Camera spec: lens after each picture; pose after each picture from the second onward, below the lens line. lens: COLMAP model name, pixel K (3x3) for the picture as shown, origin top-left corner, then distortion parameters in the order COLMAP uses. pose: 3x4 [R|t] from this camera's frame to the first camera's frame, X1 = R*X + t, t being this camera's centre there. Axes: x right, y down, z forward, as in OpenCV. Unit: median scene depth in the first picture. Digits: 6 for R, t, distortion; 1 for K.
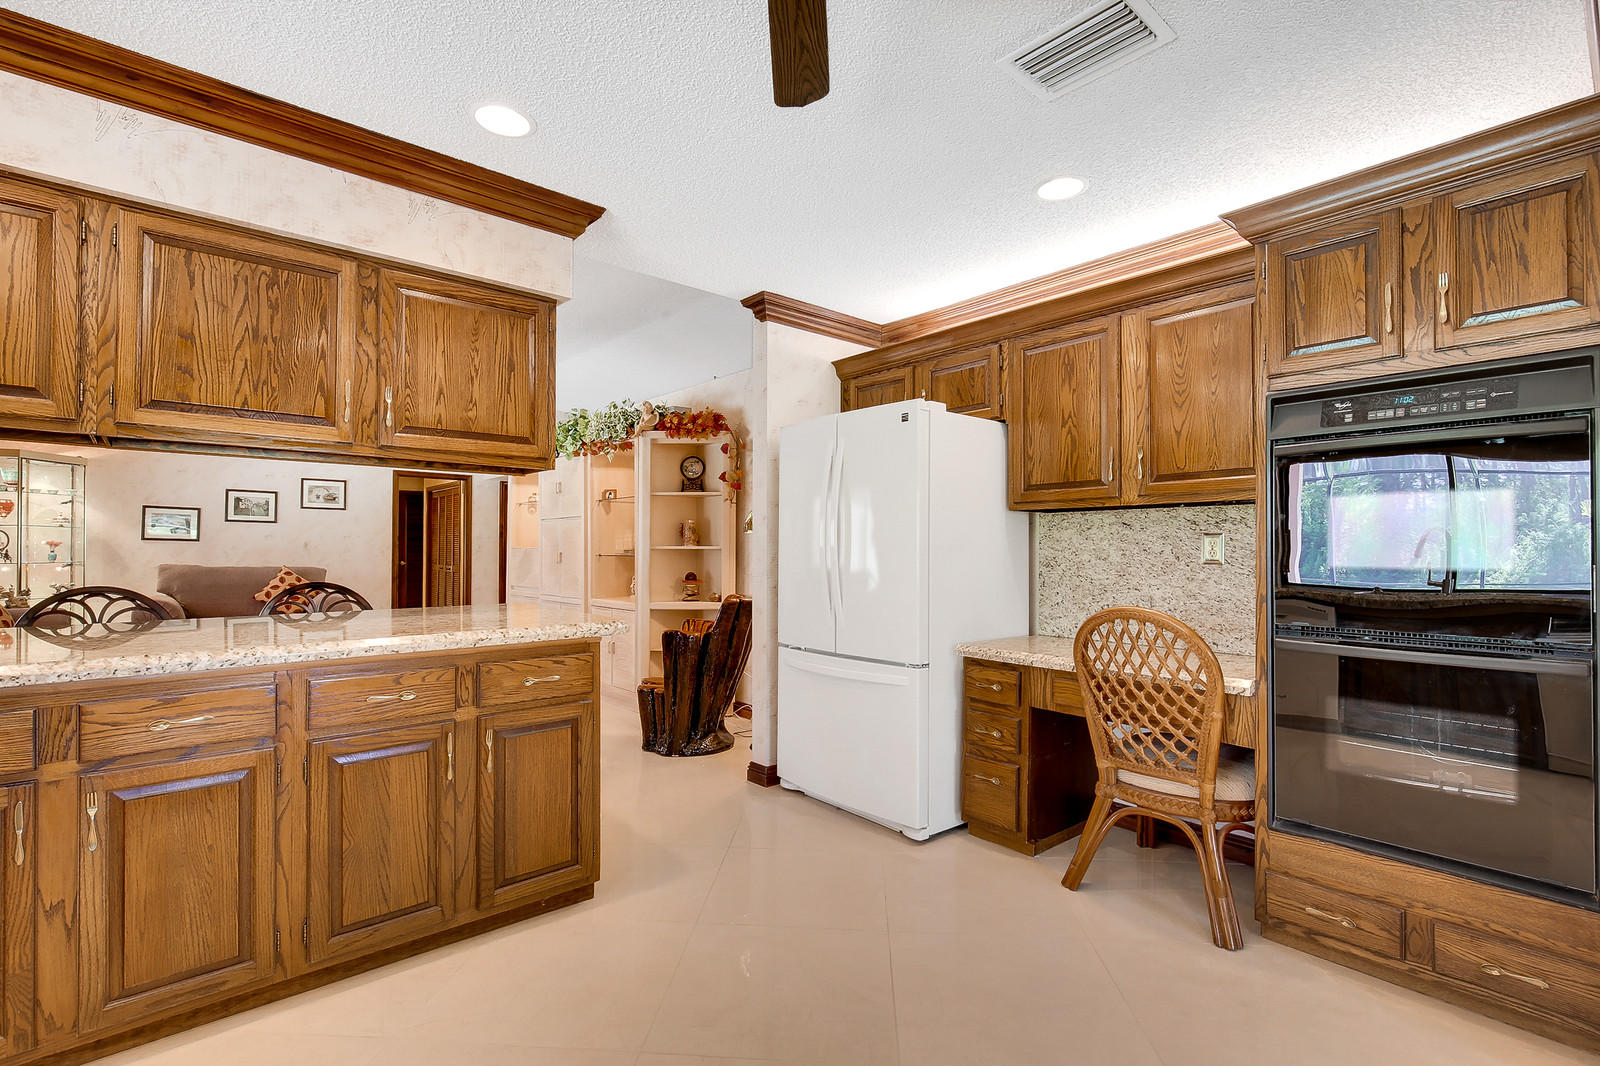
lens RADIAL K [[742.2, 0, 817.5], [0, 742.2, 542.3], [0, 0, 1]] dist [-0.000268, 0.000094]
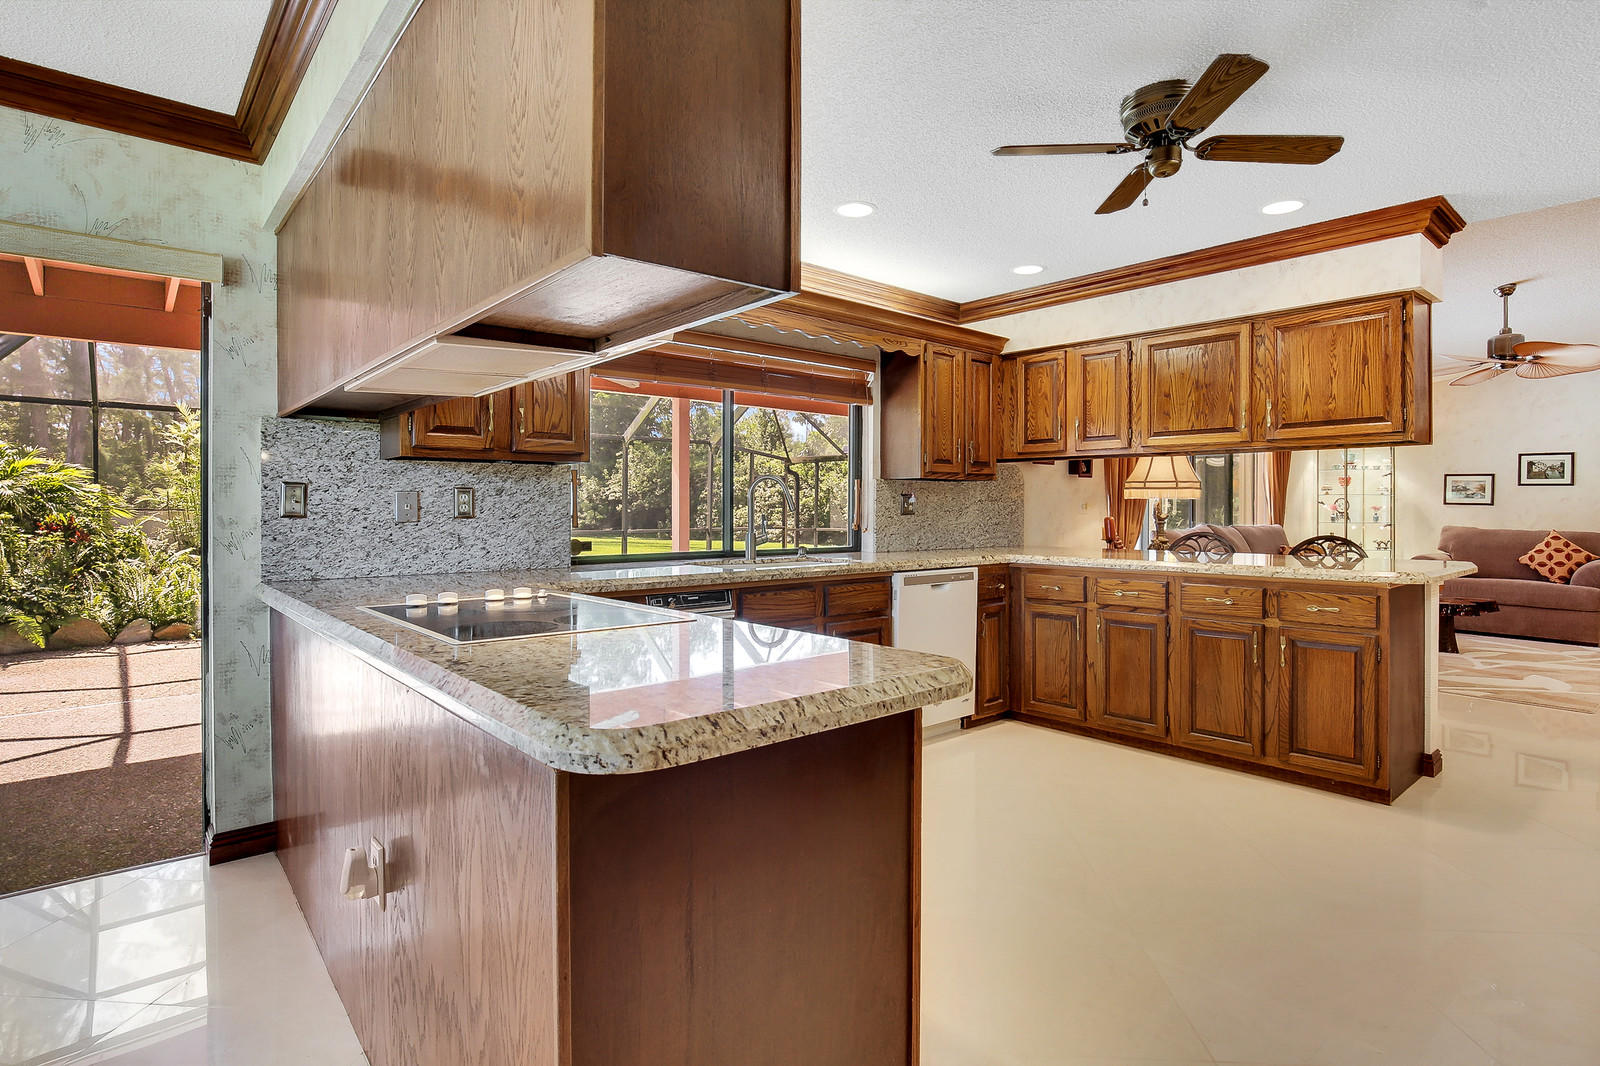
lens RADIAL K [[813.2, 0, 802.6], [0, 813.2, 515.9], [0, 0, 1]] dist [-0.015101, -0.001254]
pose [[-0.008023, 0.005167, -0.999954, 0.931286], [0.005333, 0.999973, 0.005124, 0.007589], [0.999954, -0.005292, -0.008051, 0.077782]]
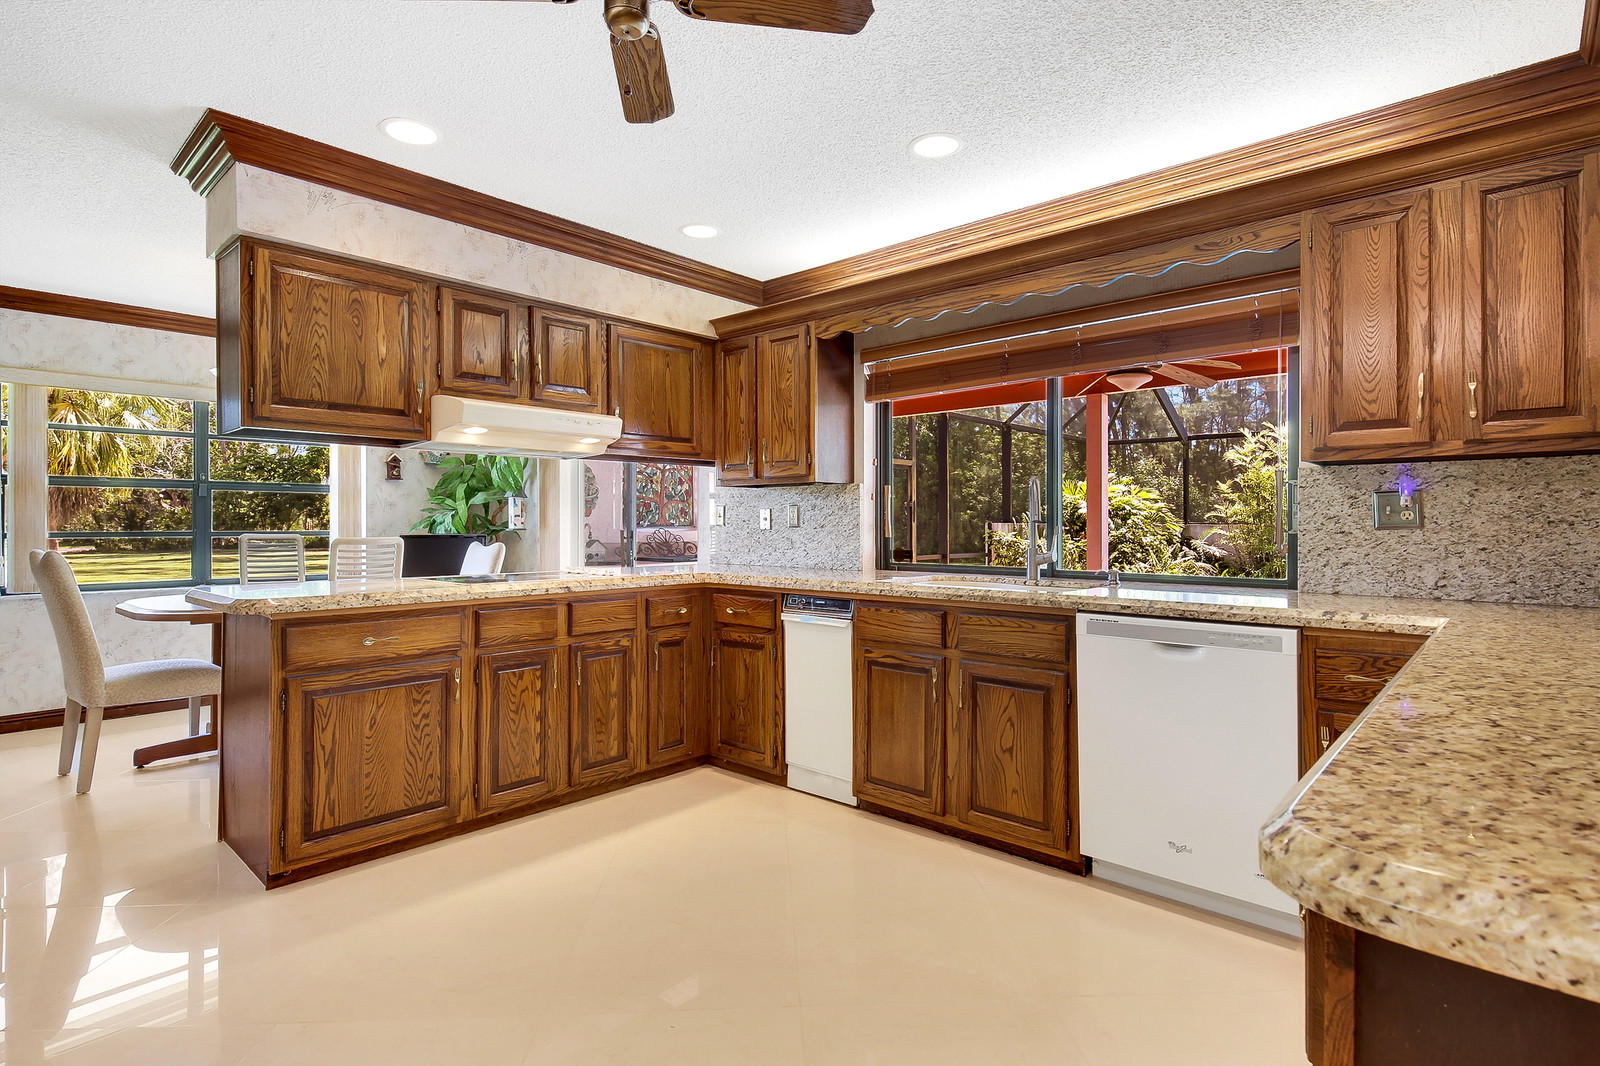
lens RADIAL K [[801.5, 0, 800.1], [0, 801.5, 519.0], [0, 0, 1]] dist [-0.000045, -0.000393]
pose [[-0.993944, -0.002307, -0.109861, -0.096039], [-0.000940, 0.999922, -0.012493, 0.017544], [0.109882, -0.012314, -0.993868, 1.170883]]
